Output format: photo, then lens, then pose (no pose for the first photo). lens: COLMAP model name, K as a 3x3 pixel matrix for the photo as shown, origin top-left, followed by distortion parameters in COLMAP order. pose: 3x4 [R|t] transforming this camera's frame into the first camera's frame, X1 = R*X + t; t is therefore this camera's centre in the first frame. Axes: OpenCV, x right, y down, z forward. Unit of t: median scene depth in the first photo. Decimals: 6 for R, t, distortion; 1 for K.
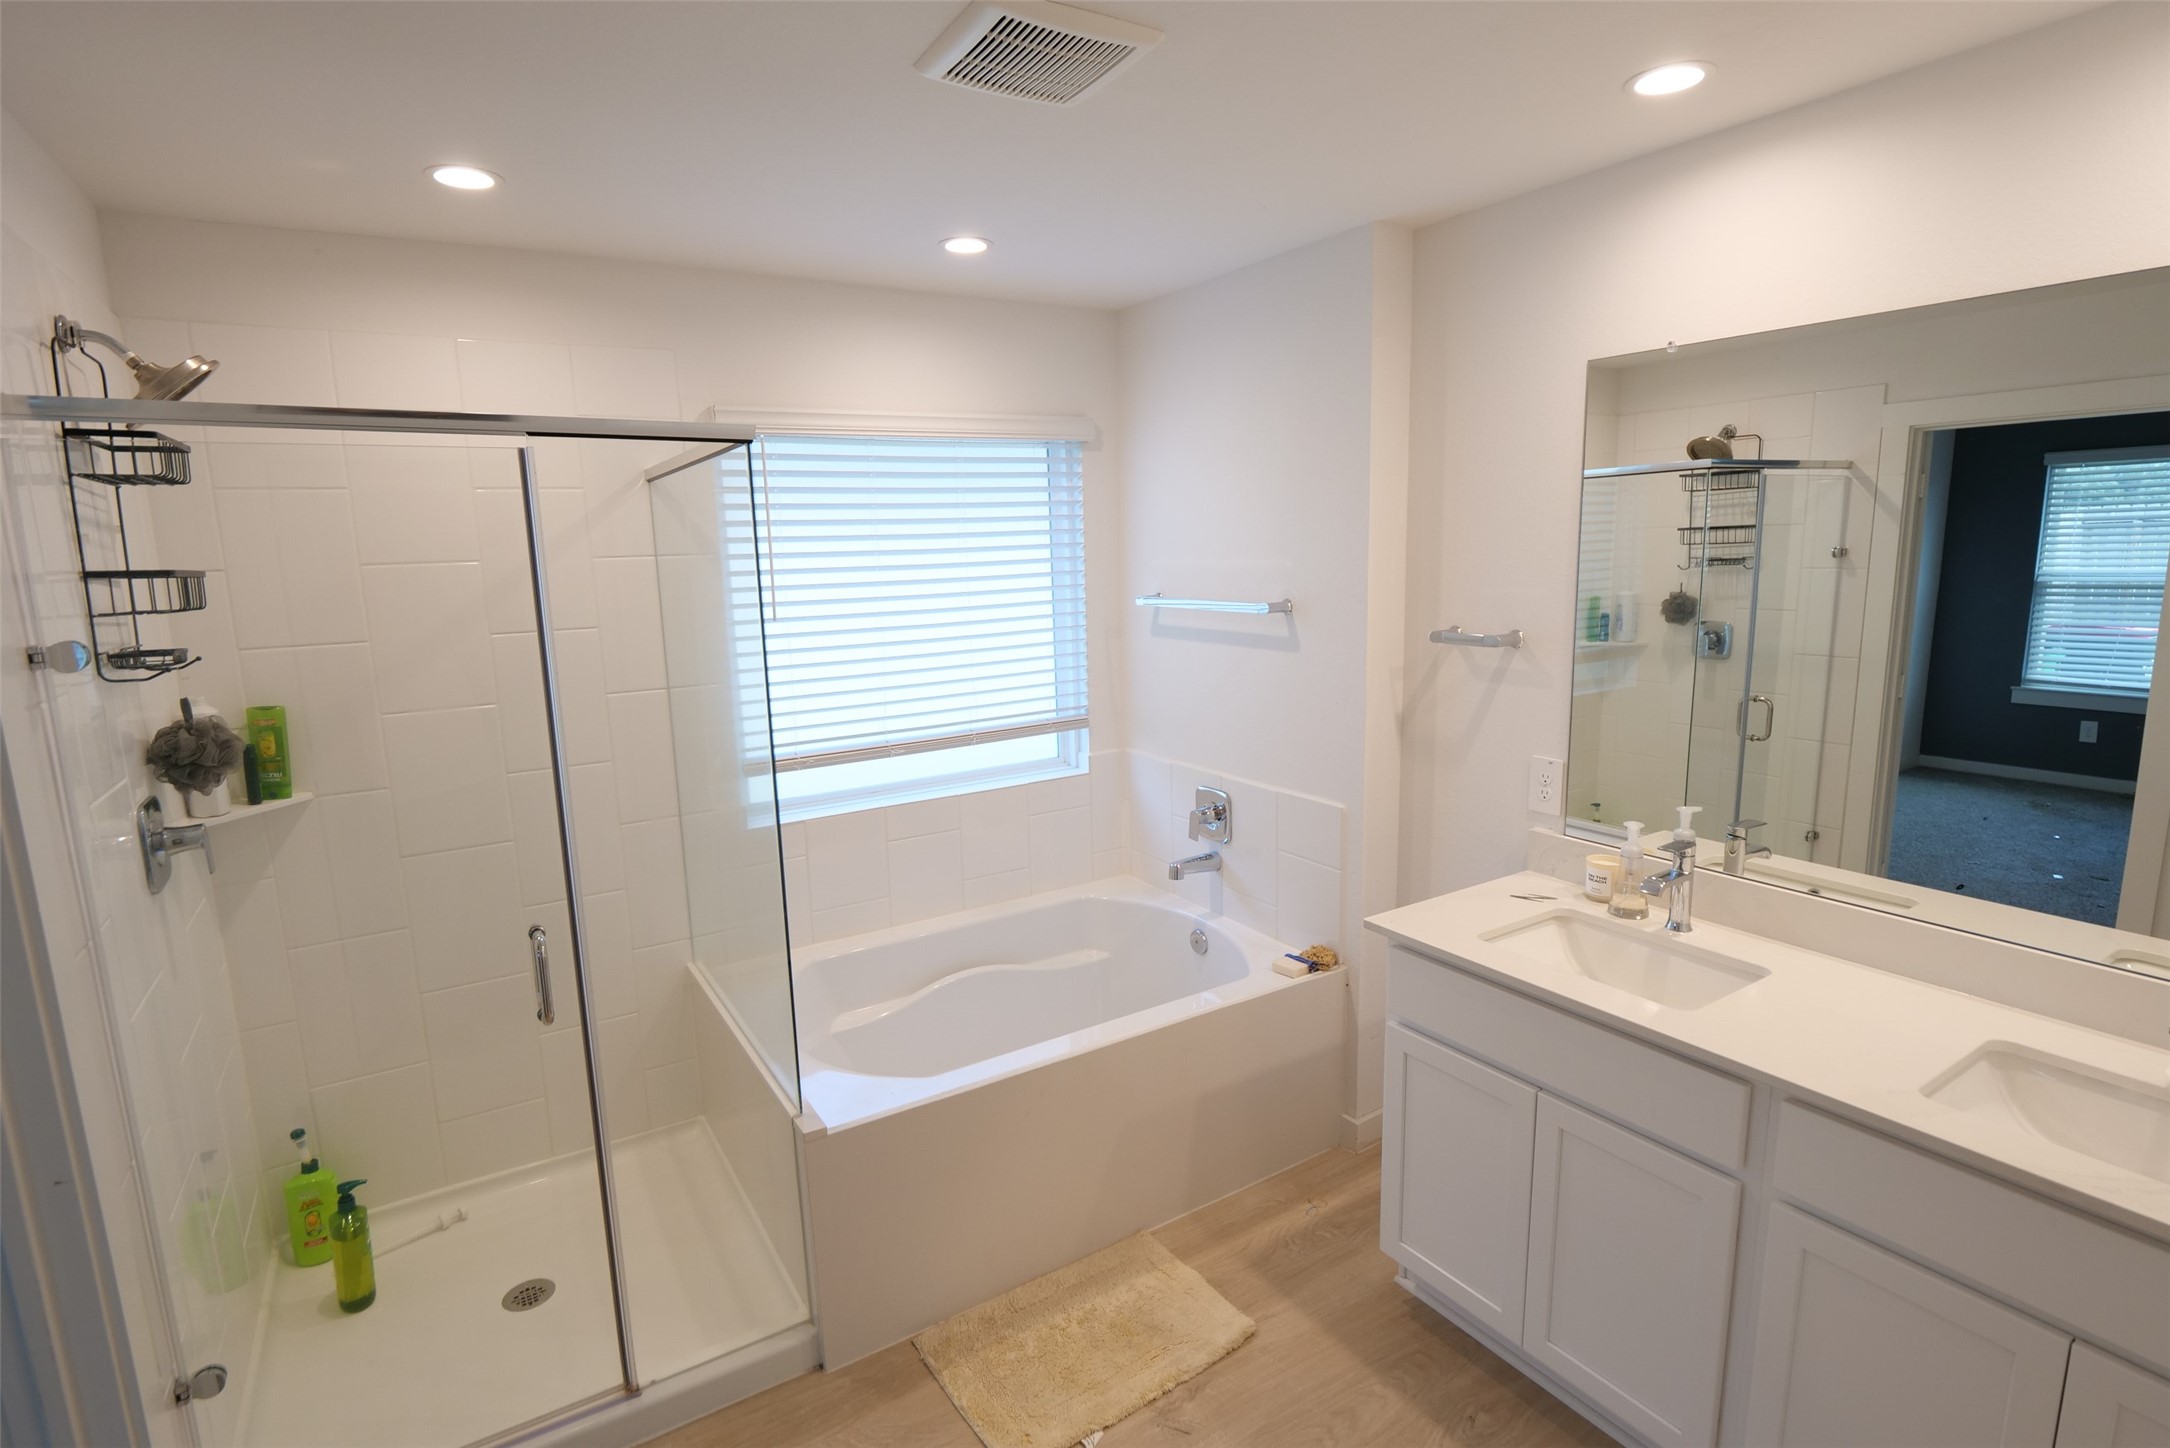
lens RADIAL K [[1057.9, 0, 1079.5], [0, 1057.9, 719.5], [0, 0, 1]] dist [-0.006492, -0.007029]
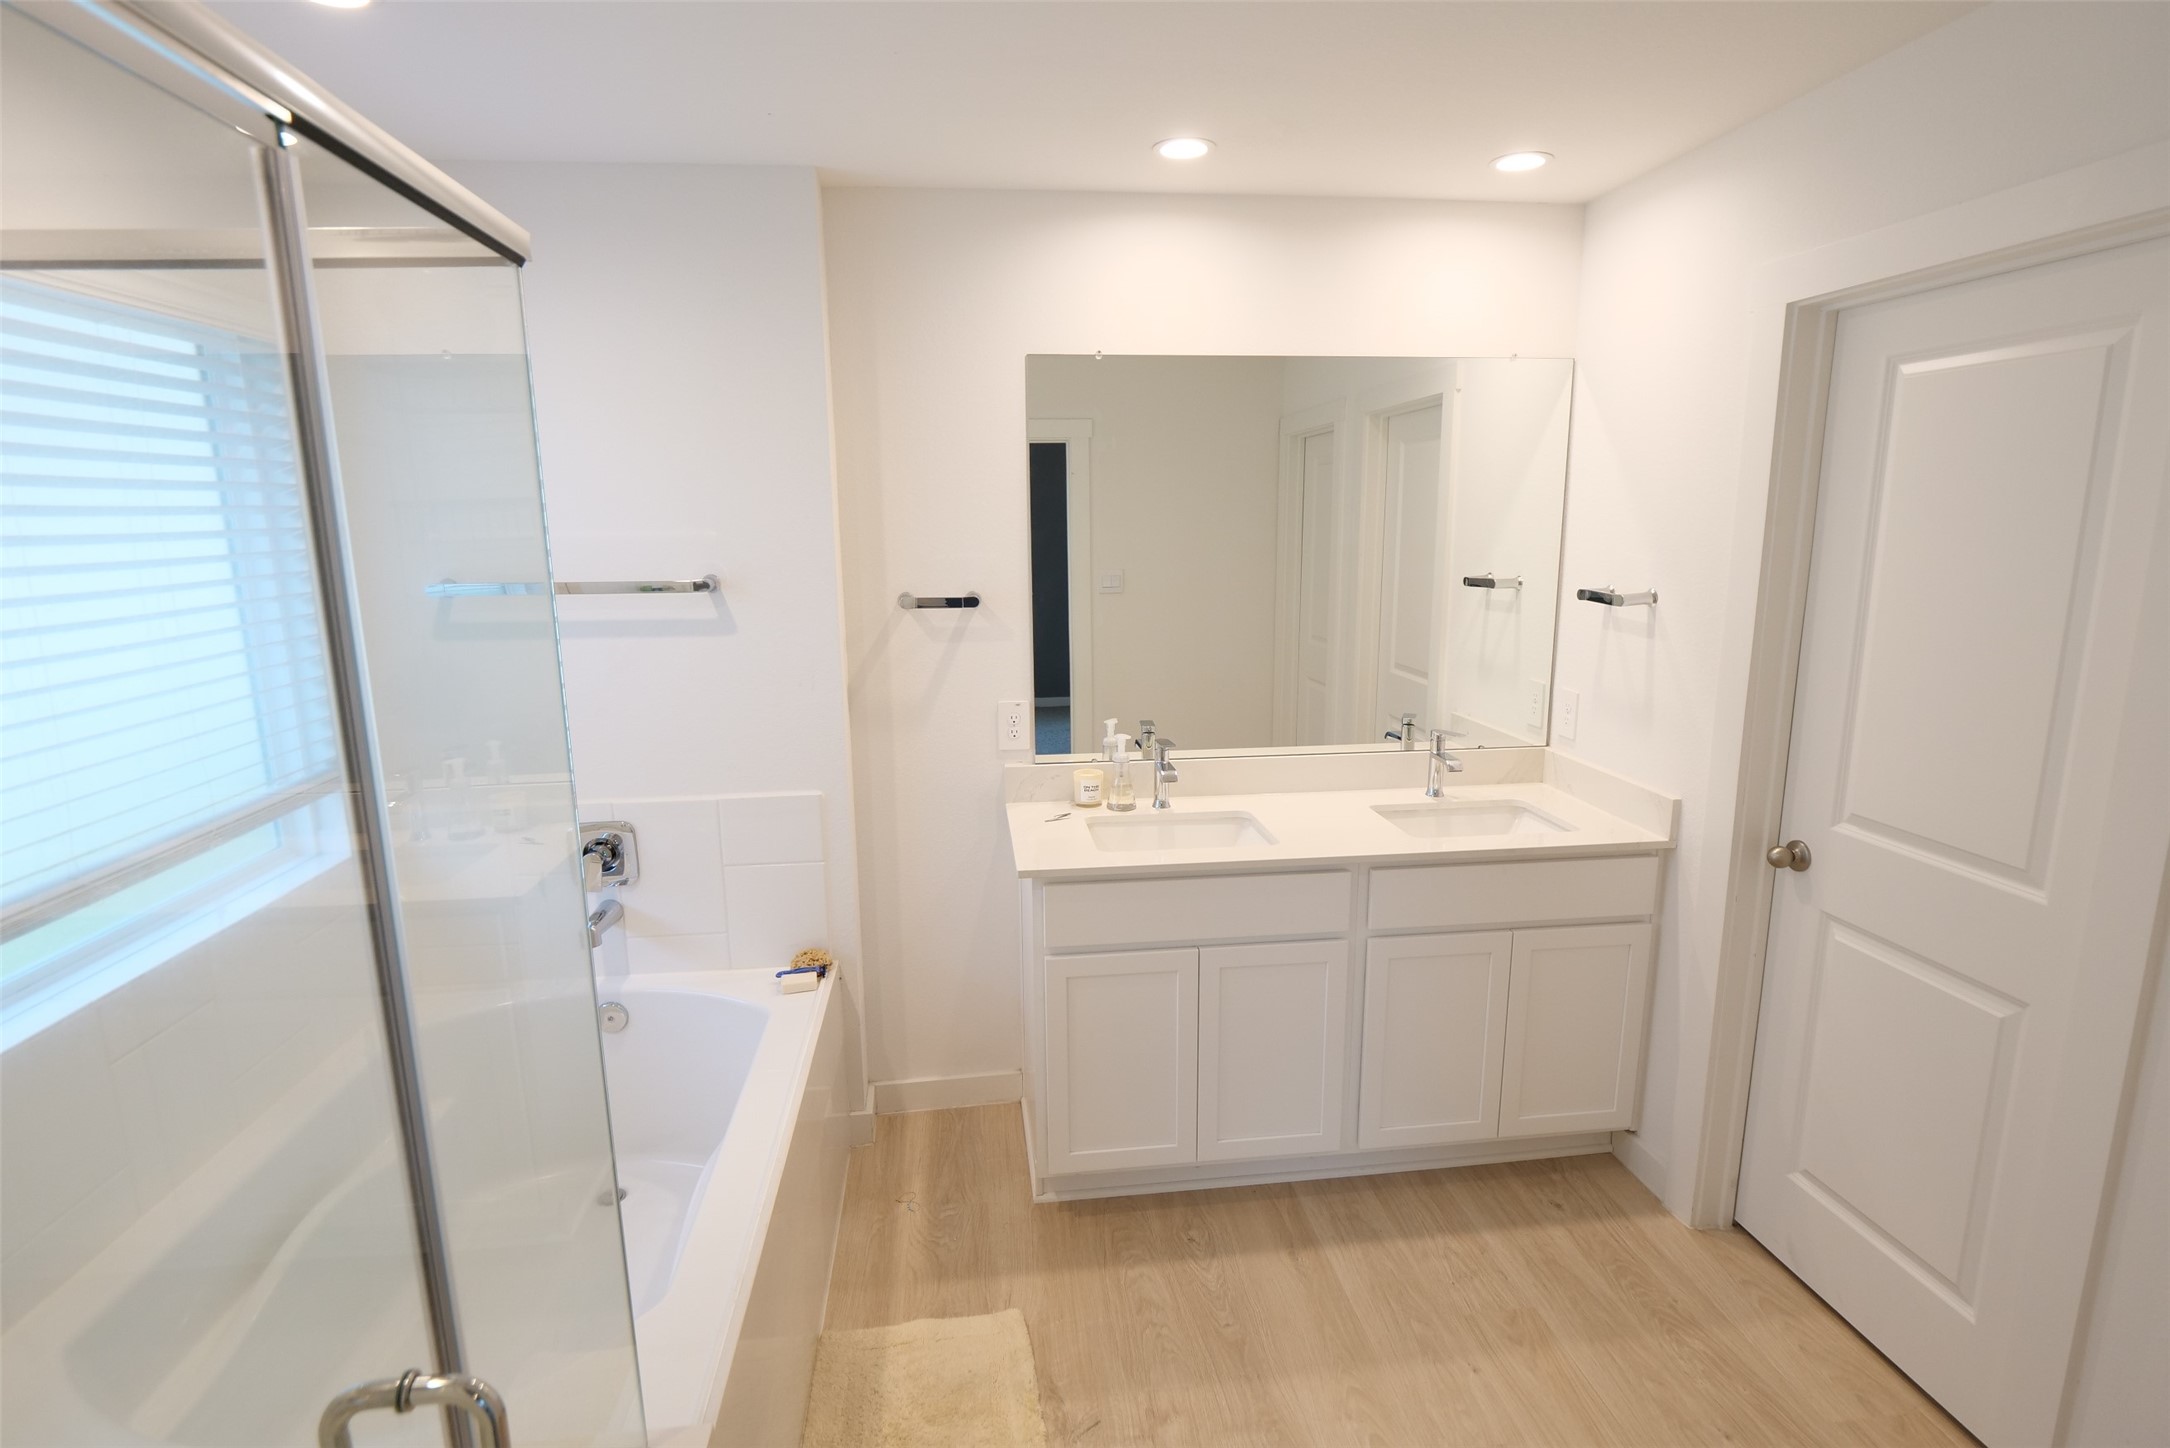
lens RADIAL K [[1057.9, 0, 1079.5], [0, 1057.9, 719.5], [0, 0, 1]] dist [-0.006492, -0.007029]
pose [[0.428259, -0.144231, 0.892072, -0.560260], [0.147624, 0.985085, 0.088399, -0.035237], [-0.891516, 0.093834, 0.443163, 0.442350]]
